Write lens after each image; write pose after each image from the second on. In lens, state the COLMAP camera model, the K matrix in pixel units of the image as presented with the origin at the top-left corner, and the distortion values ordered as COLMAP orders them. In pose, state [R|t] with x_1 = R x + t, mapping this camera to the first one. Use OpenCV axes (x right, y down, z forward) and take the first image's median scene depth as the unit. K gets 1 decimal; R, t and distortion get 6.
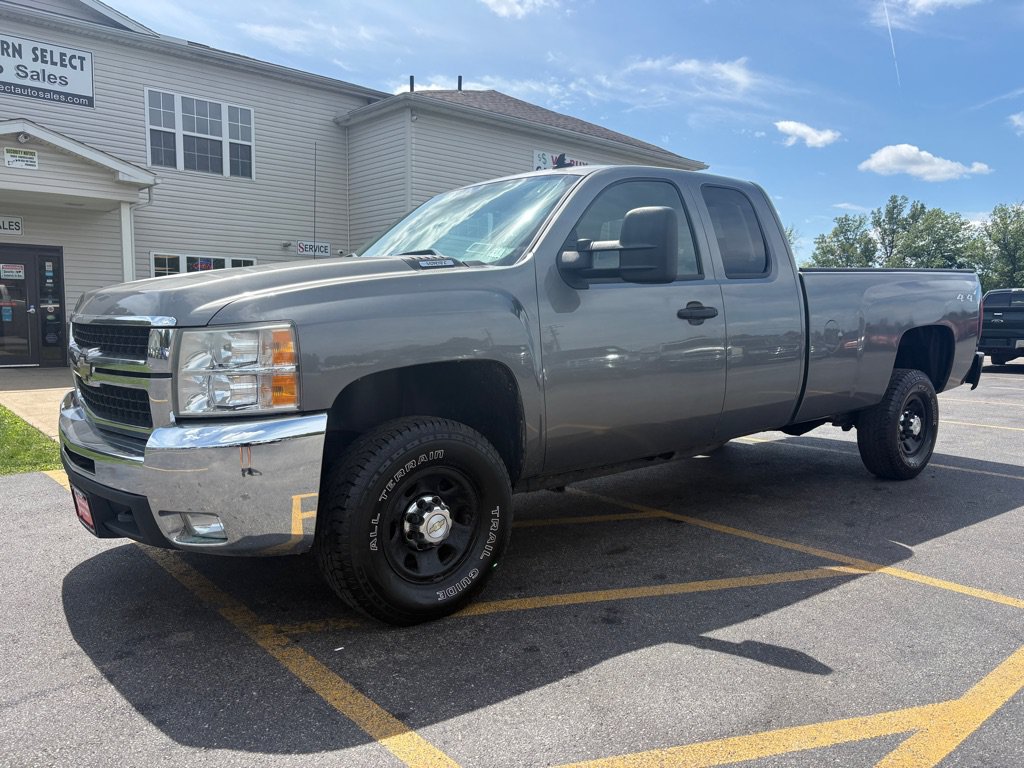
lens RADIAL K [[777.0, 0, 510.9], [0, 777.0, 385.4], [0, 0, 1]] dist [0.030677, -0.036349]
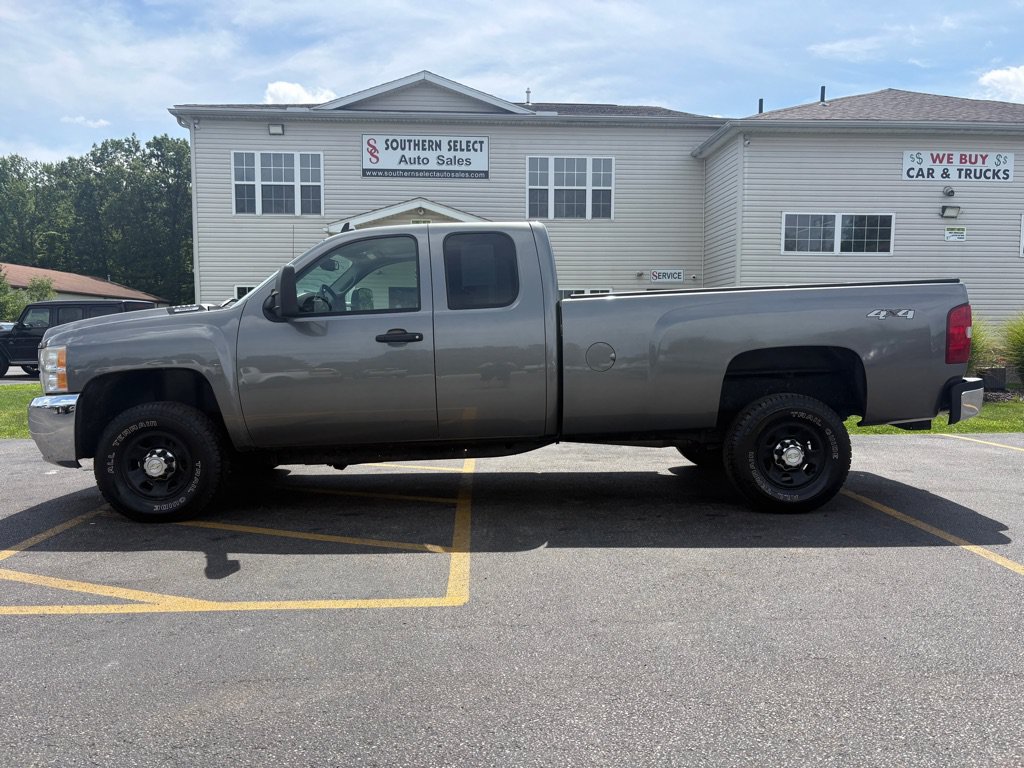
lens RADIAL K [[777.0, 0, 516.6], [0, 777.0, 385.3], [0, 0, 1]] dist [0.030677, -0.036349]
pose [[0.787233, 0.029136, -0.615967, 0.736984], [-0.045506, 0.998905, -0.010908, -0.005353], [0.614974, 0.036617, 0.787697, 0.068301]]
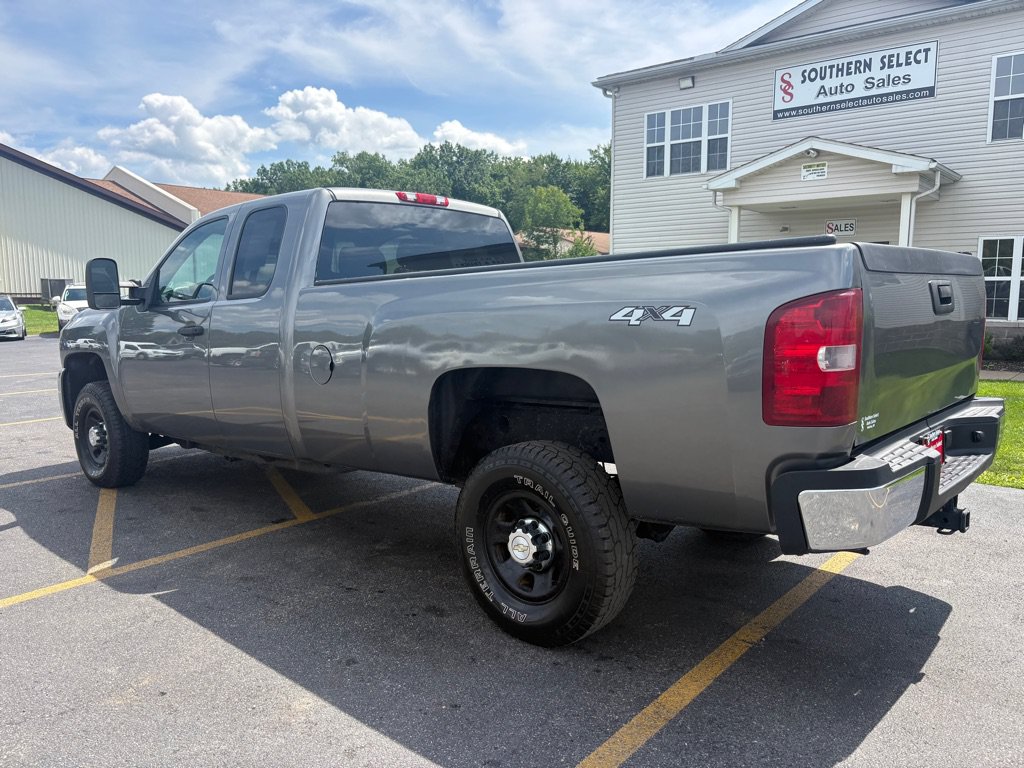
lens RADIAL K [[777.0, 0, 519.4], [0, 777.0, 387.6], [0, 0, 1]] dist [0.030677, -0.036349]
pose [[0.171059, 0.107620, -0.979366, 0.933652], [-0.079699, 0.992270, 0.095118, -0.100476], [0.982032, 0.061784, 0.178314, 0.798410]]
